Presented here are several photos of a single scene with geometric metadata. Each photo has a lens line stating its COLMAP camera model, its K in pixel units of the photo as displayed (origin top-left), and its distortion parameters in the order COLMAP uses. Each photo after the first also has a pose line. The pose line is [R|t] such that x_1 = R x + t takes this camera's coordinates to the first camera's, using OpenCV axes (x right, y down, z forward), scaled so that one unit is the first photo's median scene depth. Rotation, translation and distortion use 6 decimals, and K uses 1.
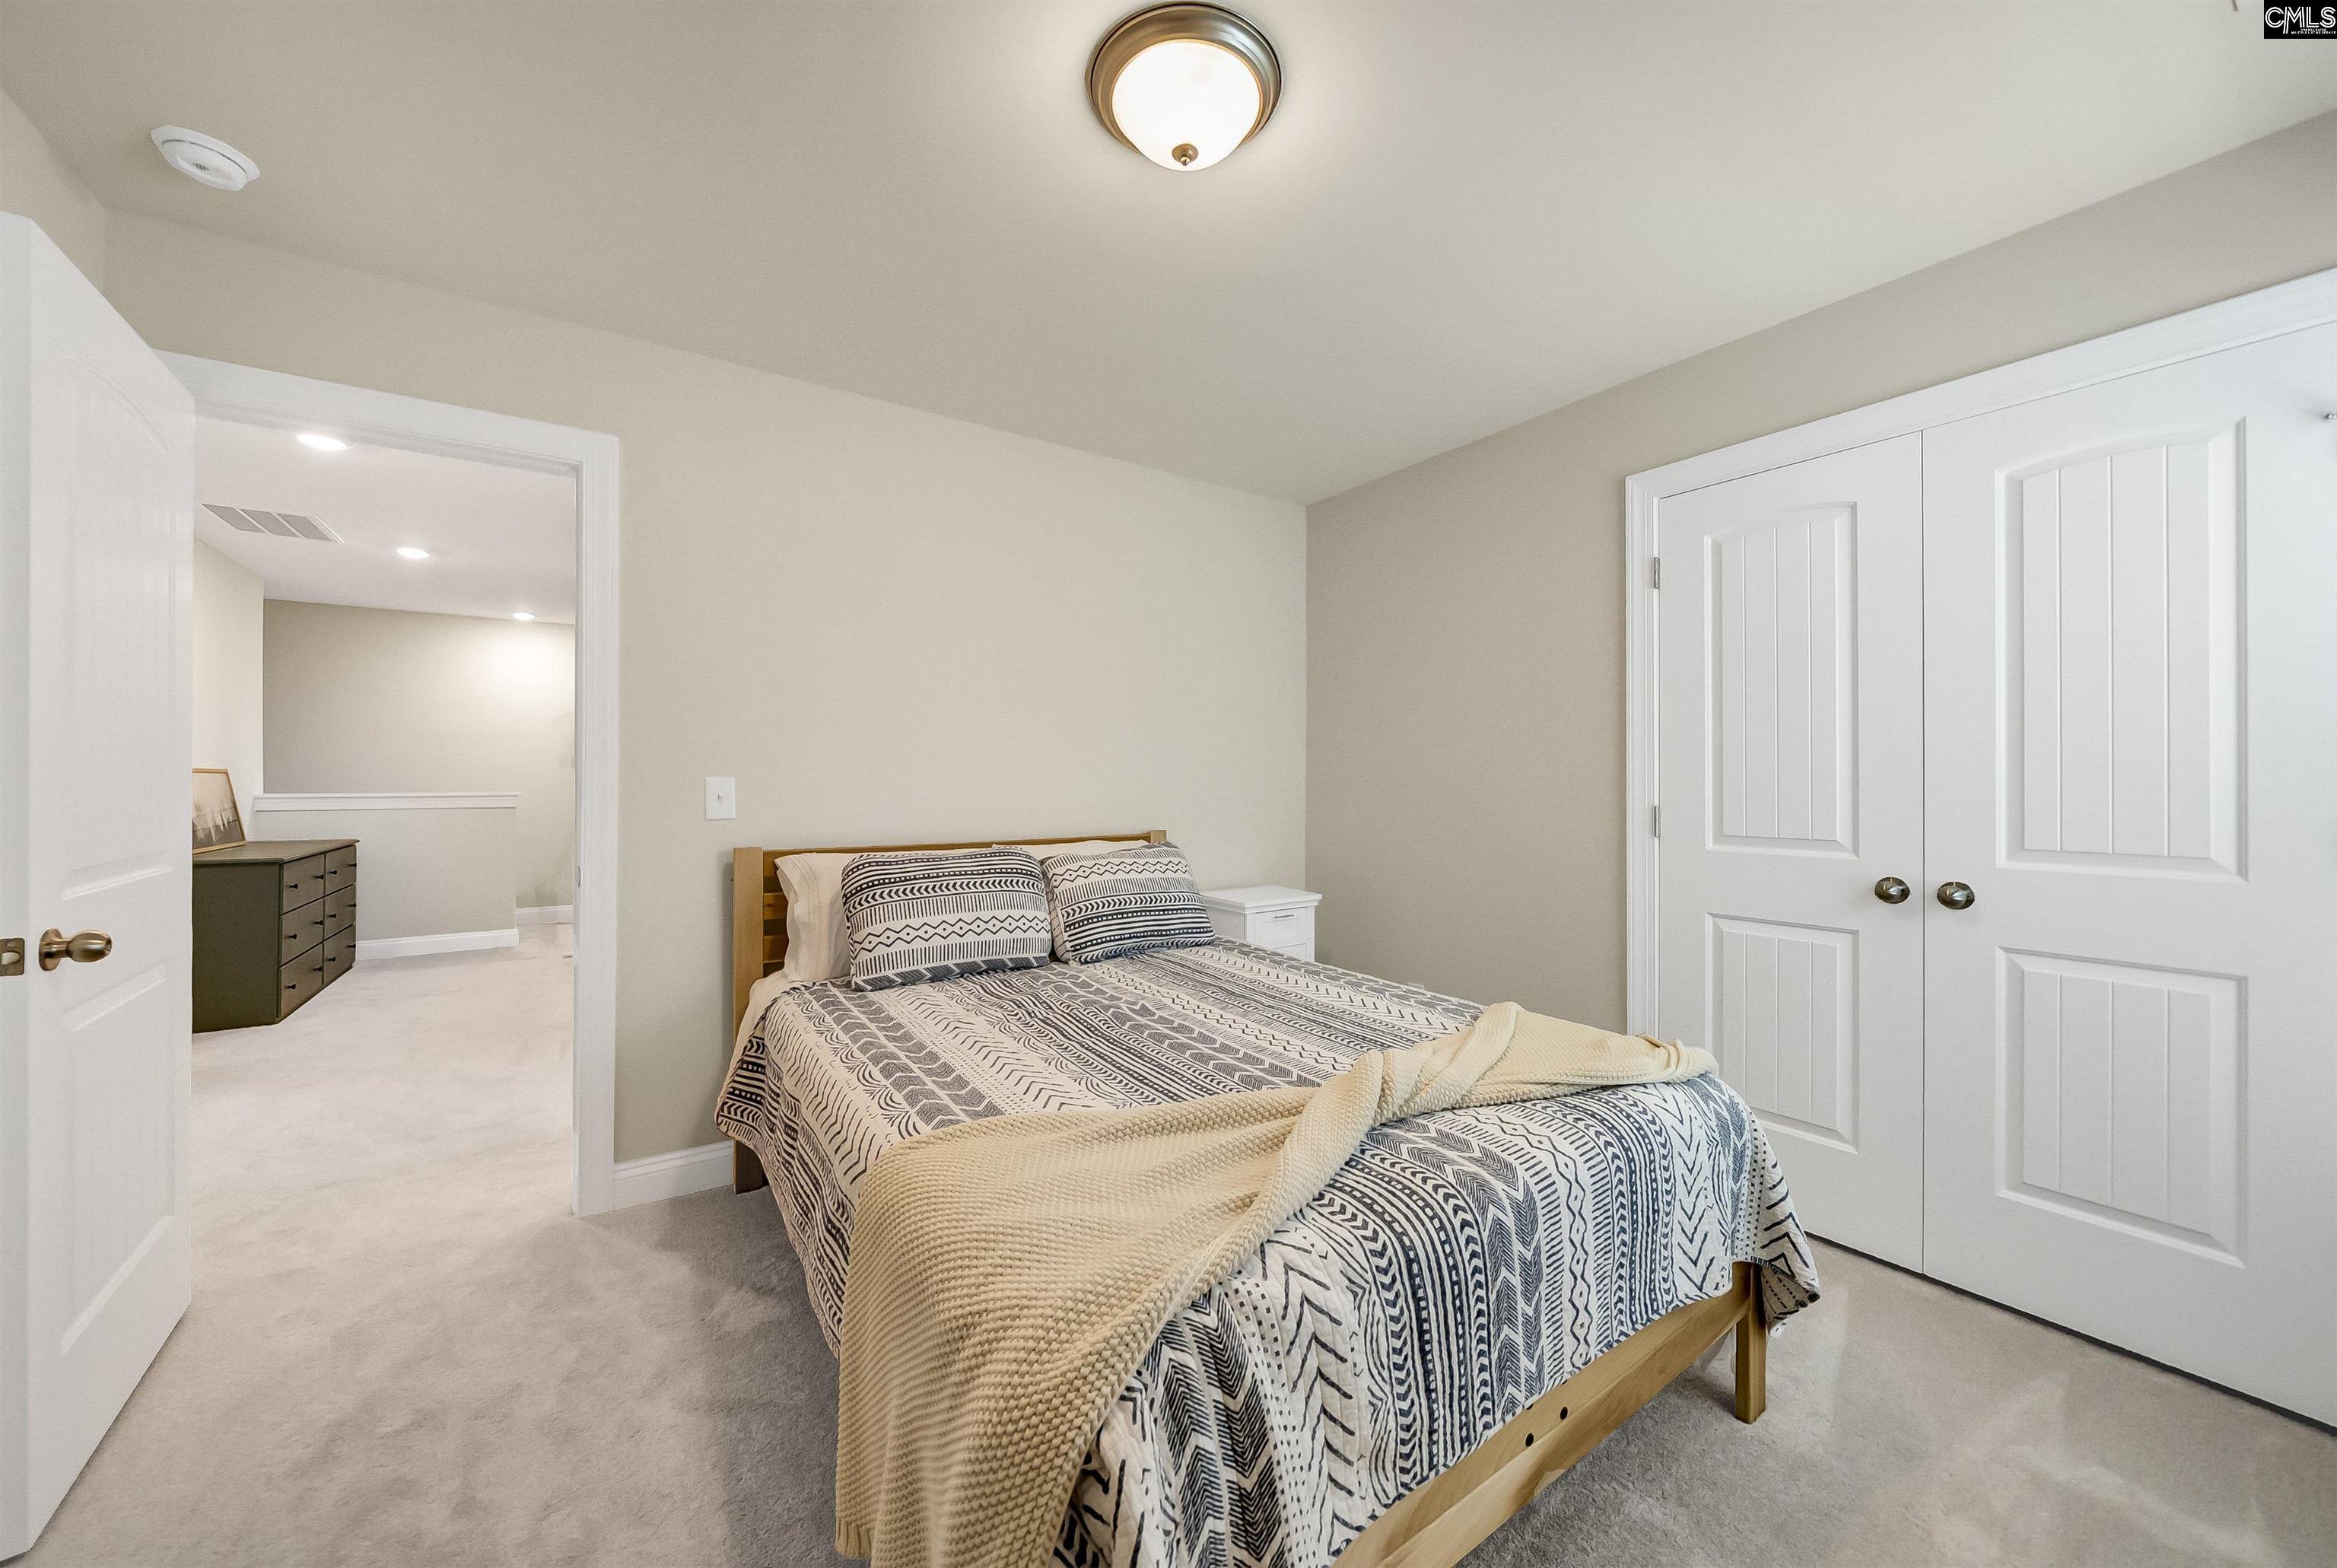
lens RADIAL K [[838.0, 0, 1180.9], [0, 838.0, 779.8], [0, 0, 1]] dist [-0.000065, -0.000014]
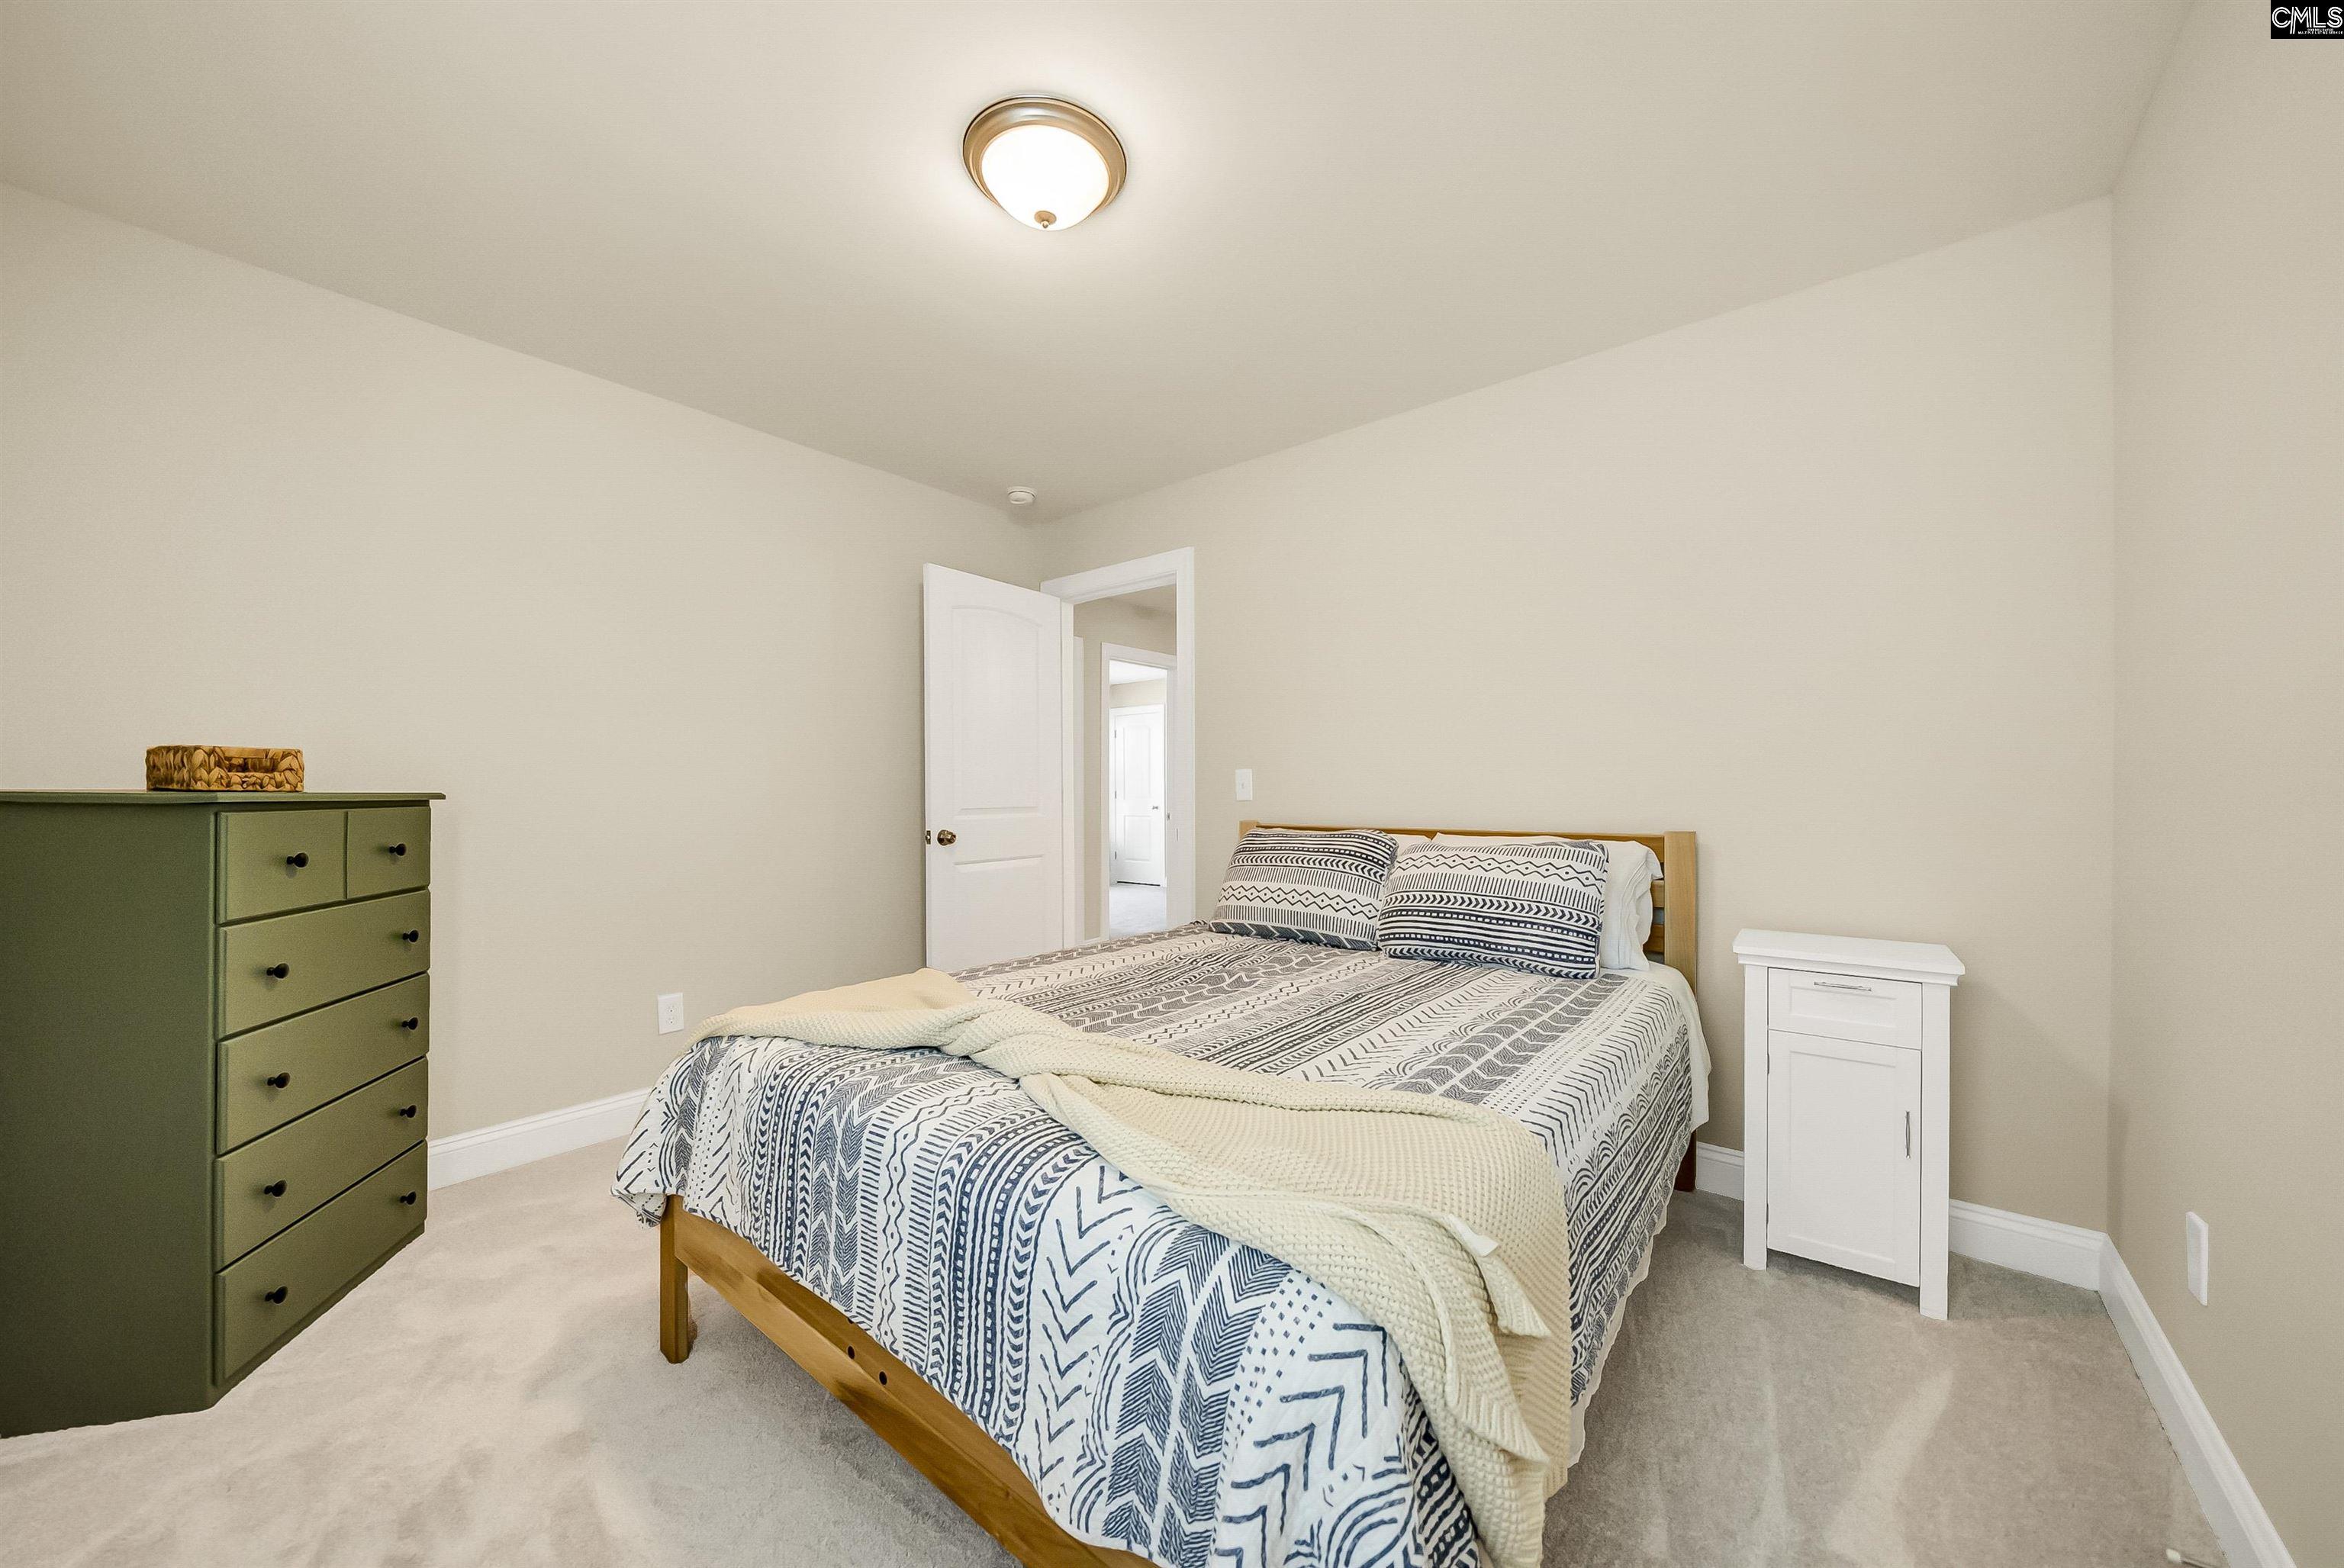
lens RADIAL K [[840.5, 0, 1185.9], [0, 840.5, 790.8], [0, 0, 1]] dist [-0.000065, -0.000014]
pose [[0.287773, -0.003667, -0.957692, 0.770518], [0.002615, 0.999992, -0.003043, 0.036971], [0.957695, -0.001629, 0.287781, 0.538951]]
